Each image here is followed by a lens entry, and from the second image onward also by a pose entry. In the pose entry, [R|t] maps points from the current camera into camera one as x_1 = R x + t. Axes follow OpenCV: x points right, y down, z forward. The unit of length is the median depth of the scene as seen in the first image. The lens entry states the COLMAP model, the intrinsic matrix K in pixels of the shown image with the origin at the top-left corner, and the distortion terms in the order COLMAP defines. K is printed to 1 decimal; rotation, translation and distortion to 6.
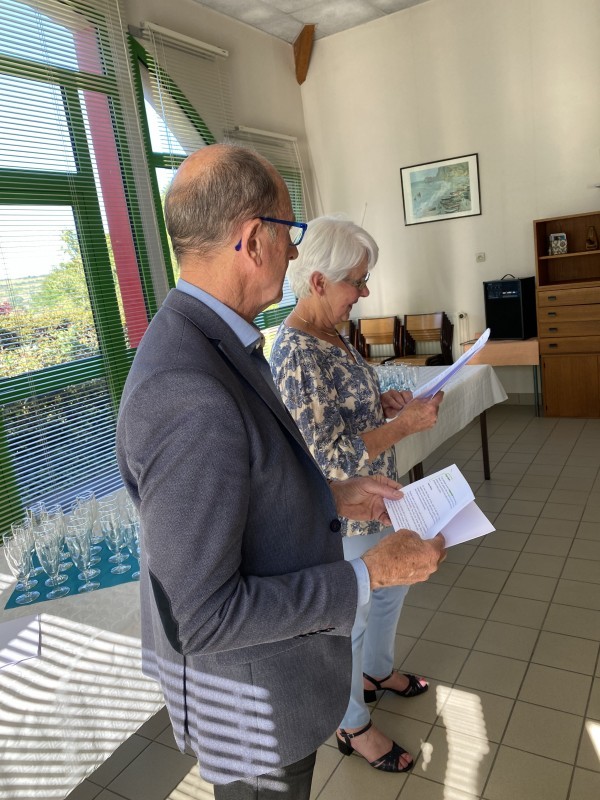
lens RADIAL K [[630.6, 0, 318.0], [0, 630.6, 398.4], [0, 0, 1]] dist [0.003804, 0.000265]
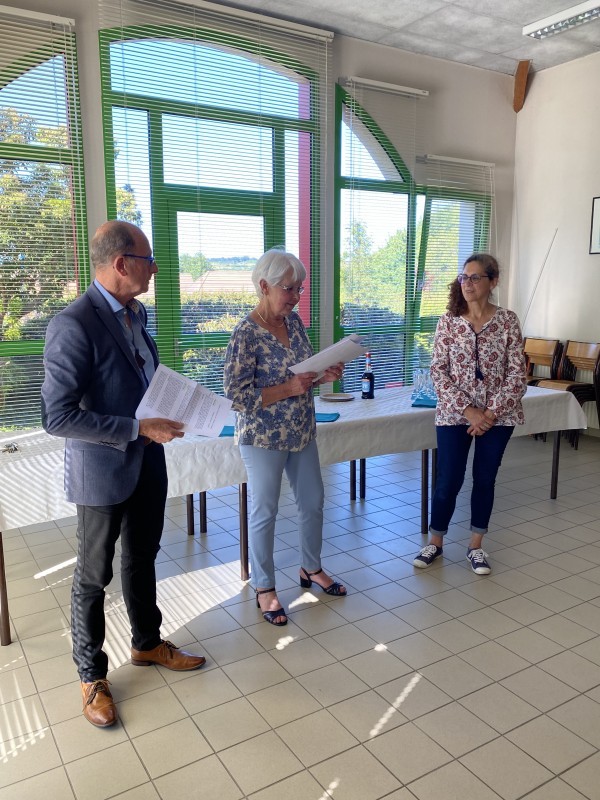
lens RADIAL K [[646.1, 0, 301.8], [0, 646.1, 396.7], [0, 0, 1]] dist [-0.005232, -0.009745]
pose [[0.874911, 0.192055, -0.444574, 0.315517], [-0.194876, 0.980018, 0.039855, -0.002016], [0.443345, 0.051767, 0.894855, -0.147341]]
